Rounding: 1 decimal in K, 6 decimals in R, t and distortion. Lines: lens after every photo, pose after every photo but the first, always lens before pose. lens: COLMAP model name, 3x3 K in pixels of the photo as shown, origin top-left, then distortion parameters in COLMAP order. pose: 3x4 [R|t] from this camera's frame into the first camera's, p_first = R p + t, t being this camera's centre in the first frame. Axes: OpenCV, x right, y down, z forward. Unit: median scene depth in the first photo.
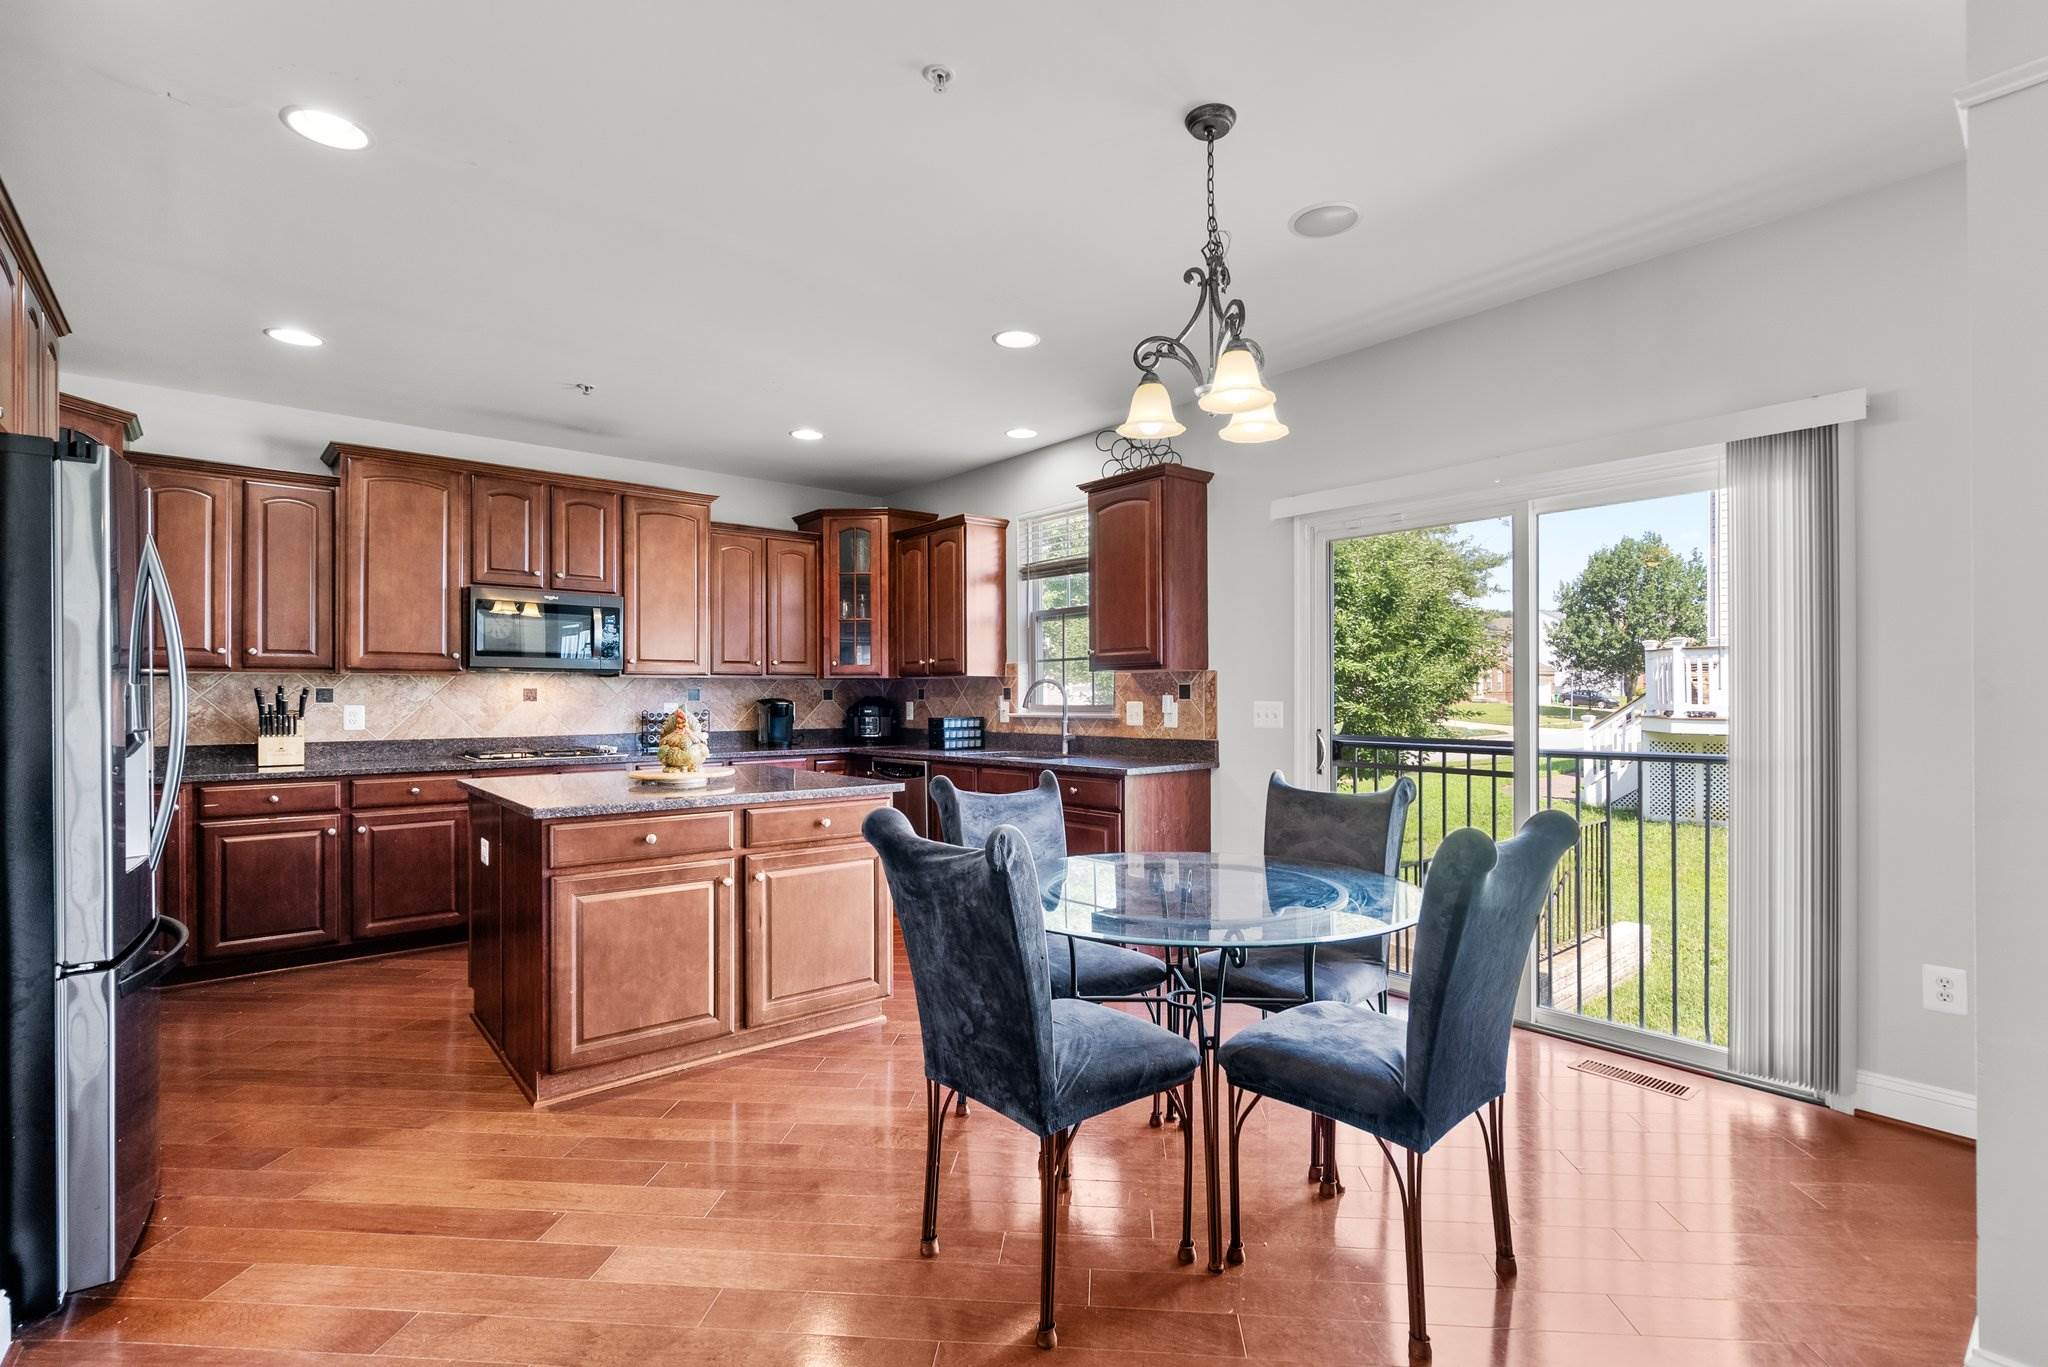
lens RADIAL K [[941.4, 0, 1029.3], [0, 941.4, 696.1], [0, 0, 1]] dist [-0.003924, 0.000186]
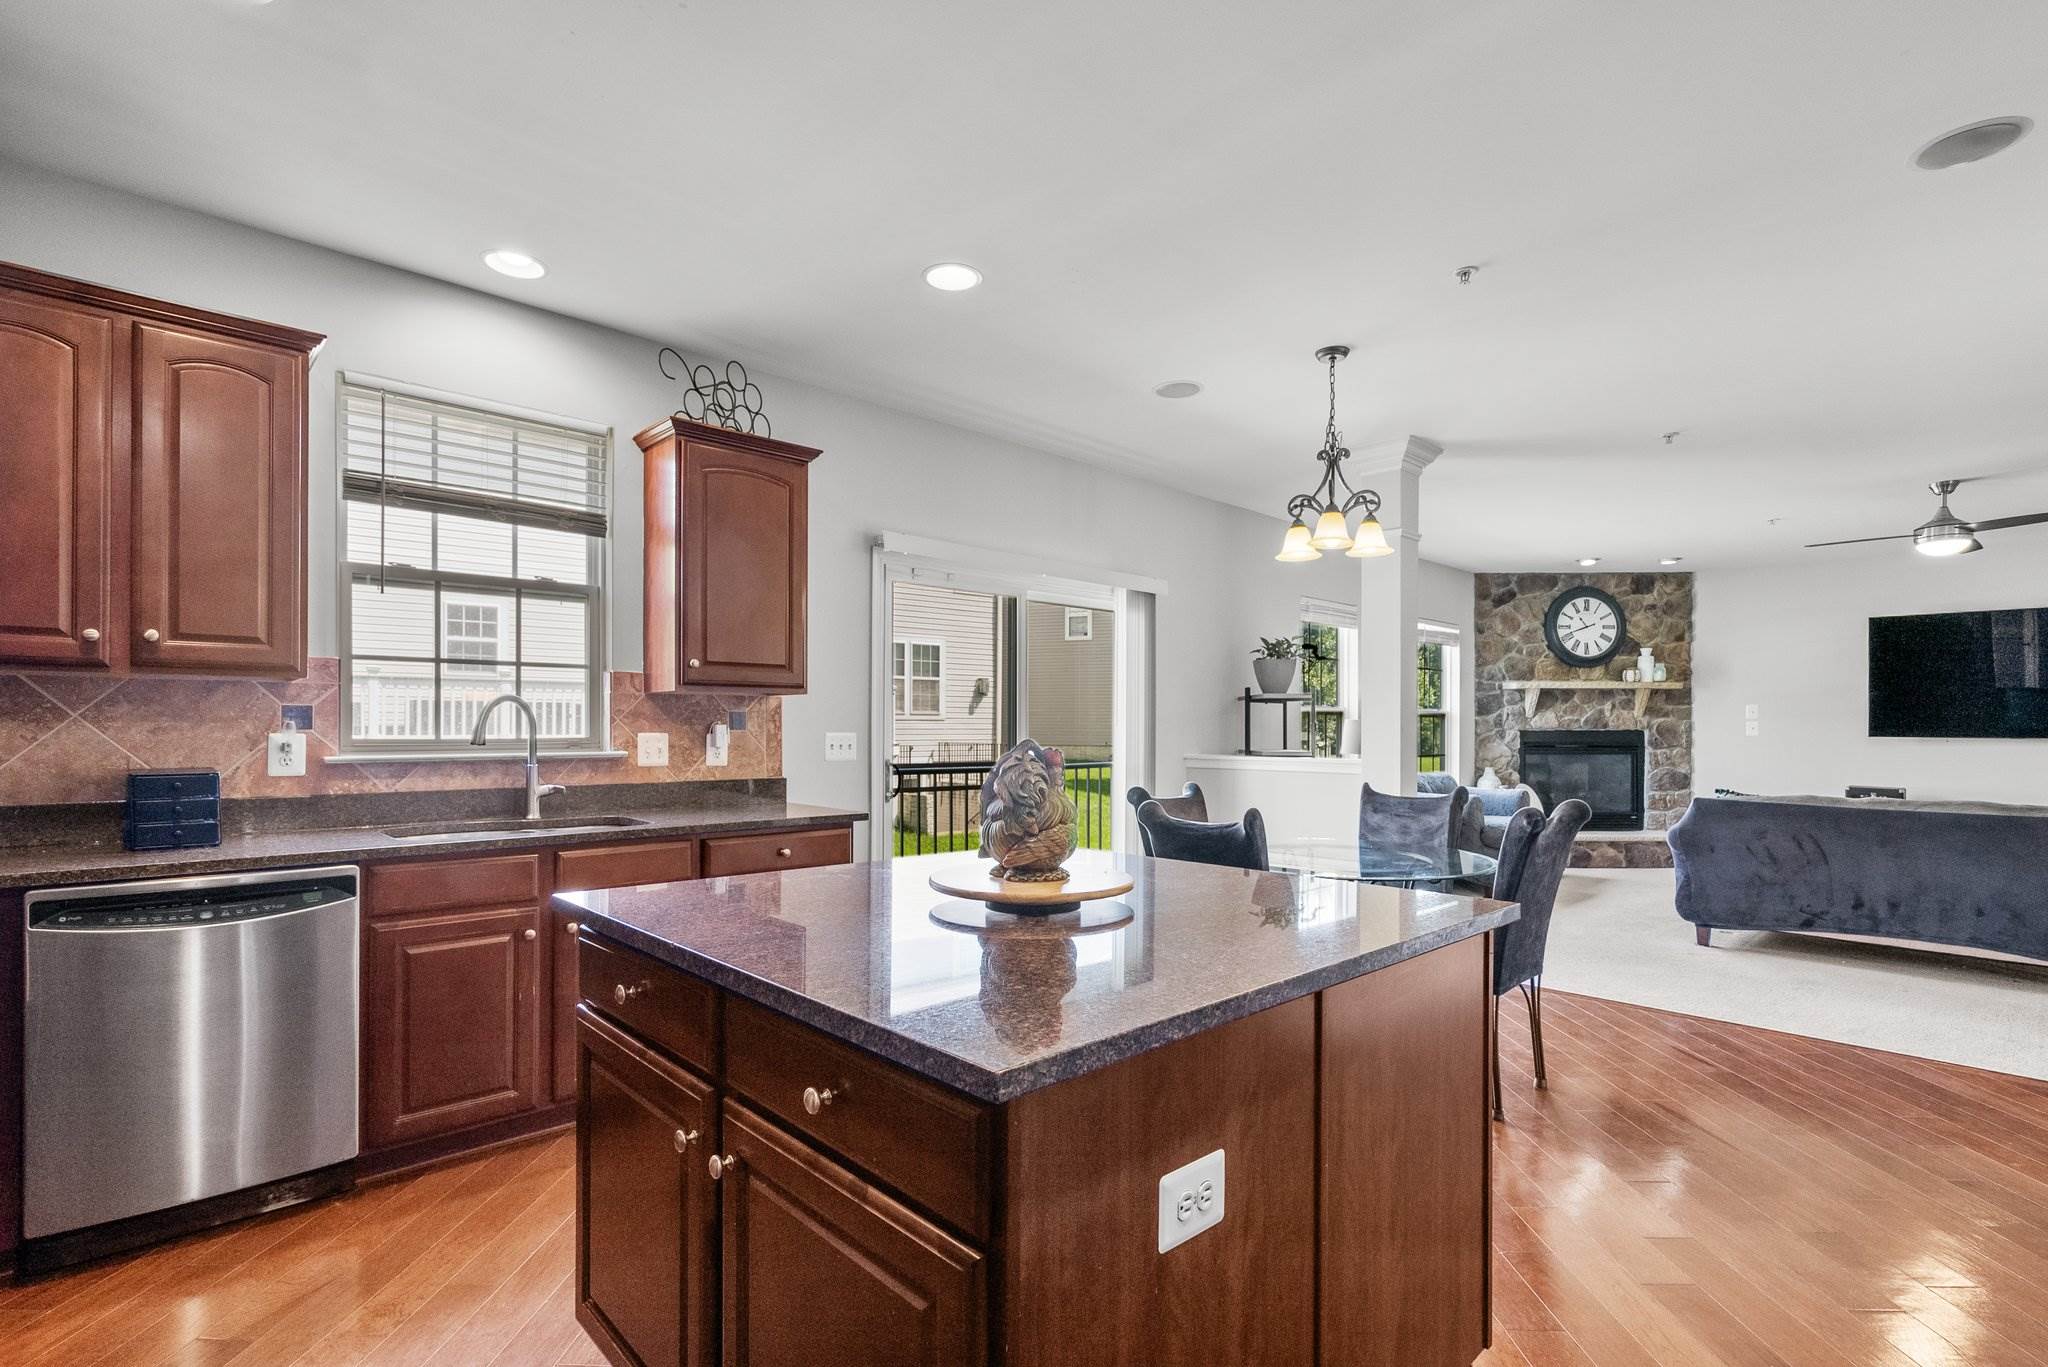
lens RADIAL K [[959.3, 0, 1028.9], [0, 959.3, 716.7], [0, 0, 1]] dist [0.000200, 0.000027]
pose [[-0.065020, 0.016564, 0.997747, -0.654195], [-0.004339, 0.999848, -0.016882, 0.004866], [-0.997875, -0.005427, -0.064938, 0.782154]]
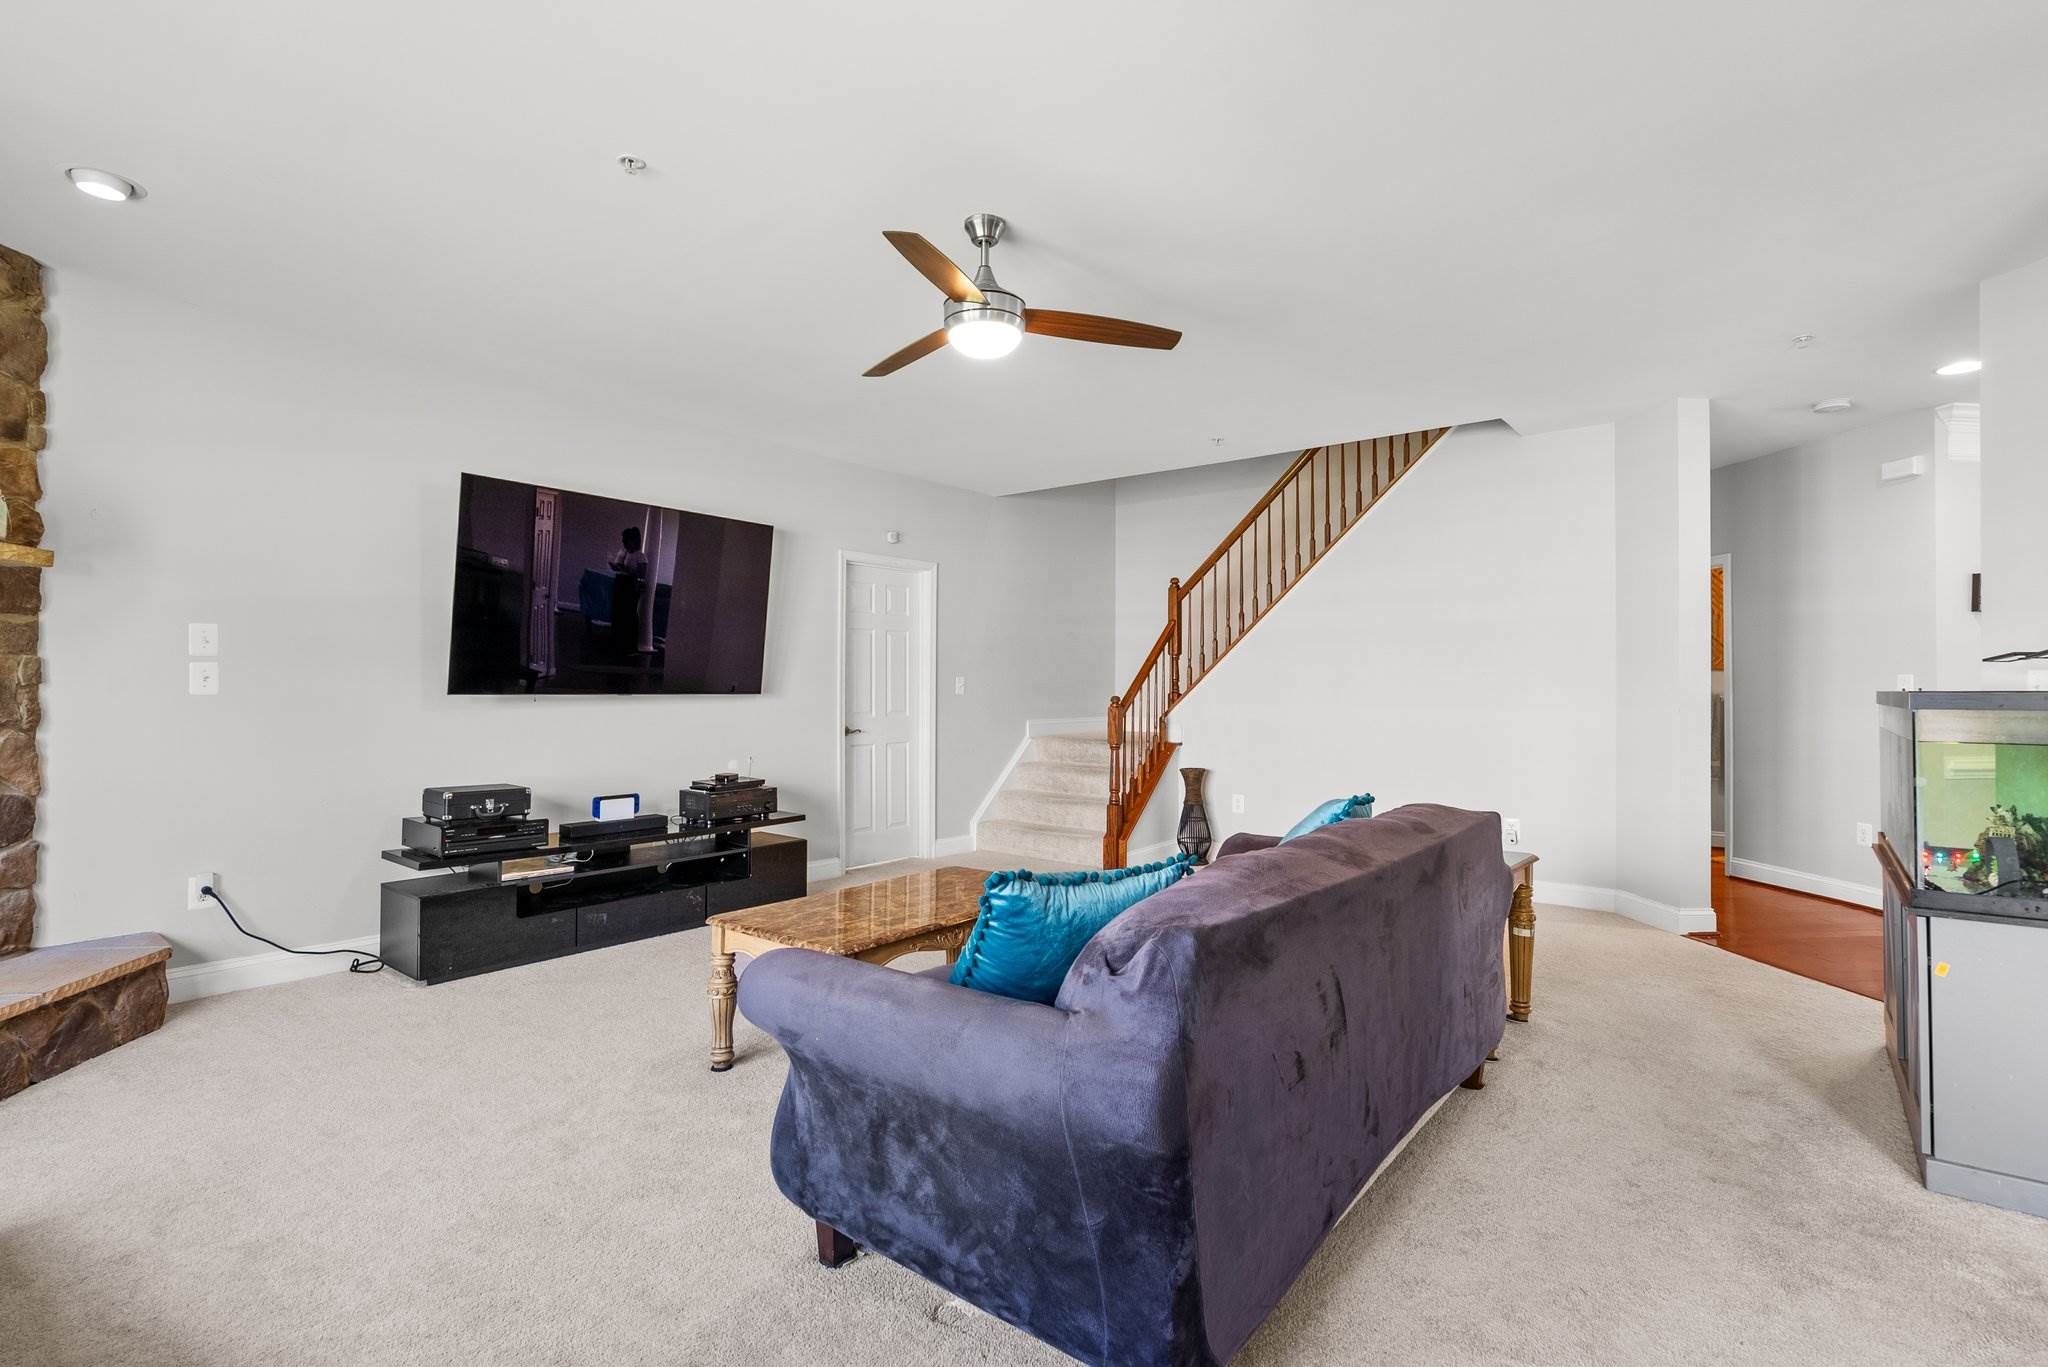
lens RADIAL K [[964.5, 0, 1024.0], [0, 964.5, 683.5], [0, 0, 1]] dist [0.001221, 0.000204]
pose [[-0.981499, 0.001490, -0.191461, 0.524433], [0.002075, 0.999994, -0.002852, -0.001118], [0.191455, -0.003196, -0.981496, 0.221175]]
